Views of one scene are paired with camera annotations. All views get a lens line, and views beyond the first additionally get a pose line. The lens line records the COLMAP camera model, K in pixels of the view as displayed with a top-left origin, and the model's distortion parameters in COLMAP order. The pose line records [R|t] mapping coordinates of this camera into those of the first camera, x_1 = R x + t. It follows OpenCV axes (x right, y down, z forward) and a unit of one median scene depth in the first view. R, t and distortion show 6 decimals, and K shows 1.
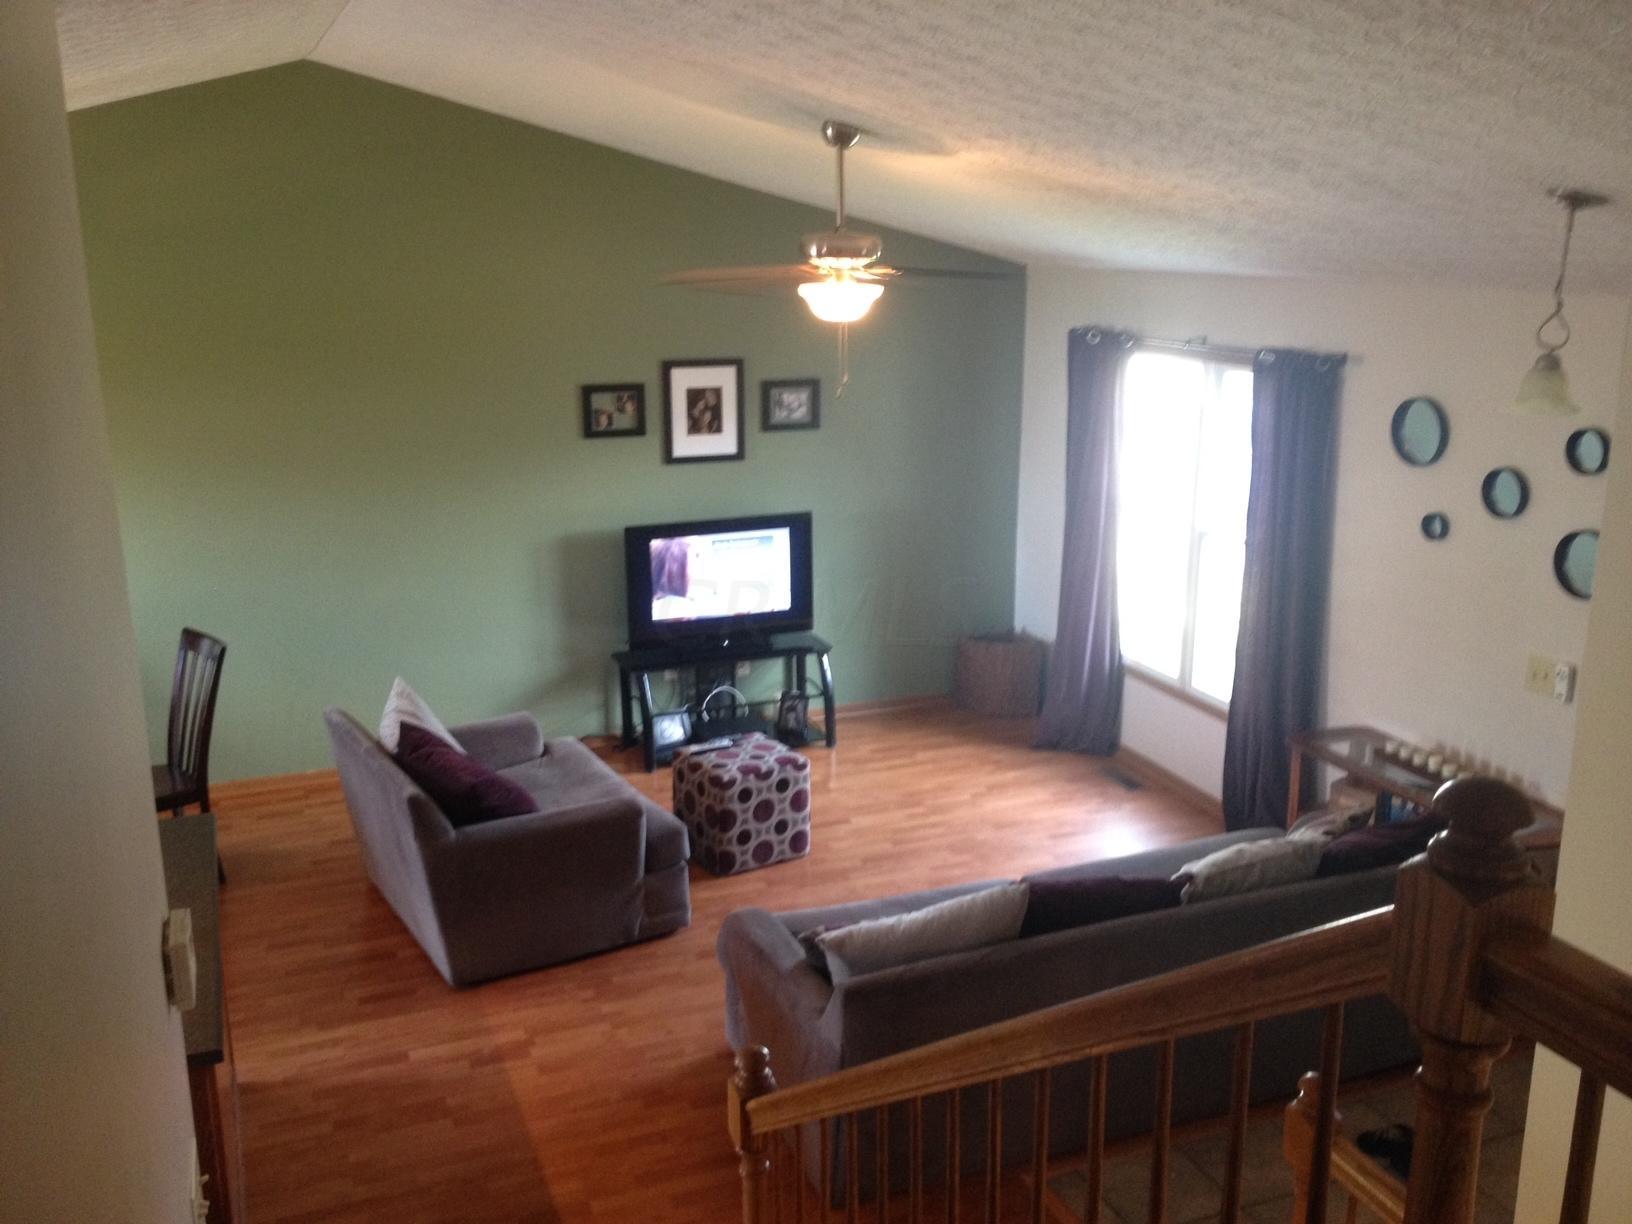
lens RADIAL K [[1568.0, 0, 815.6], [0, 1568.0, 575.0], [0, 0, 1]] dist [0.168578, -0.398615]
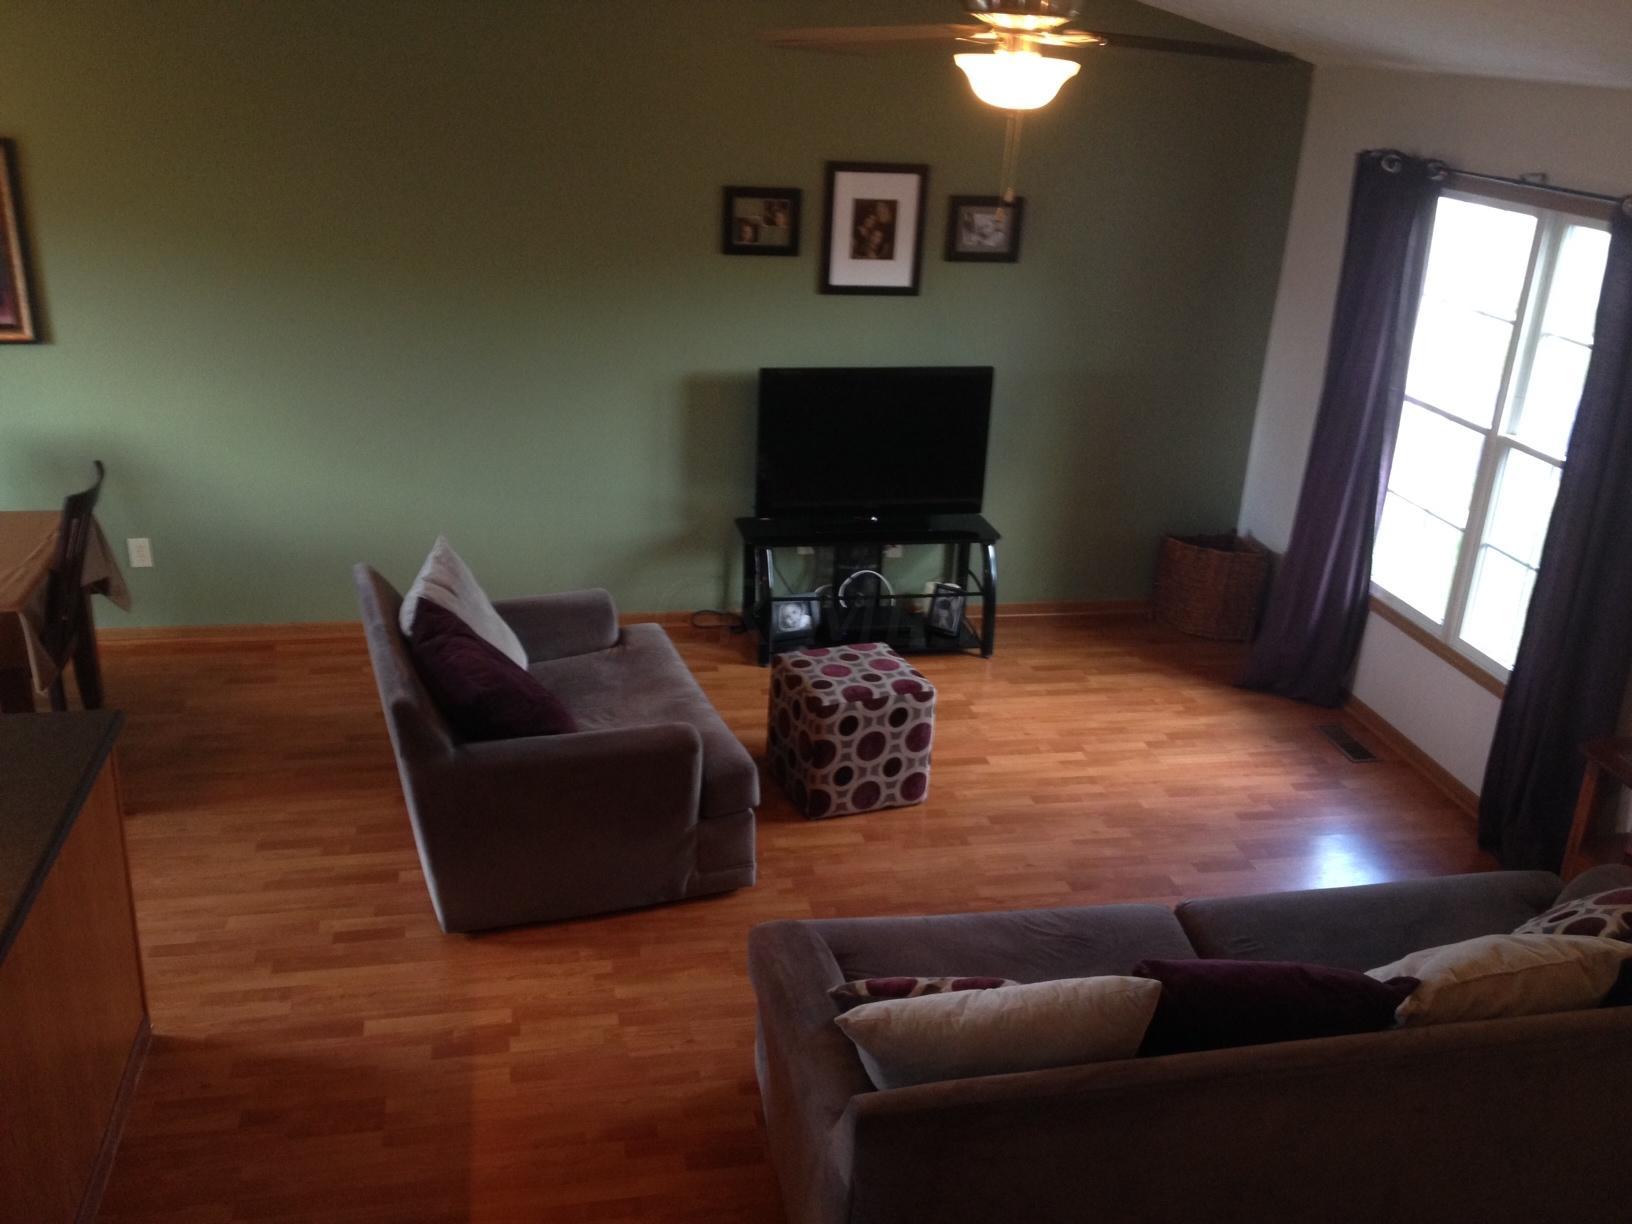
lens RADIAL K [[1547.6, 0, 816.0], [0, 1547.6, 612.0], [0, 0, 1]] dist [0.168354, -0.374247]
pose [[0.983320, 0.107085, -0.147021, 0.045636], [-0.086244, 0.986179, 0.141470, -0.025373], [0.160138, -0.126430, 0.978964, 0.219034]]
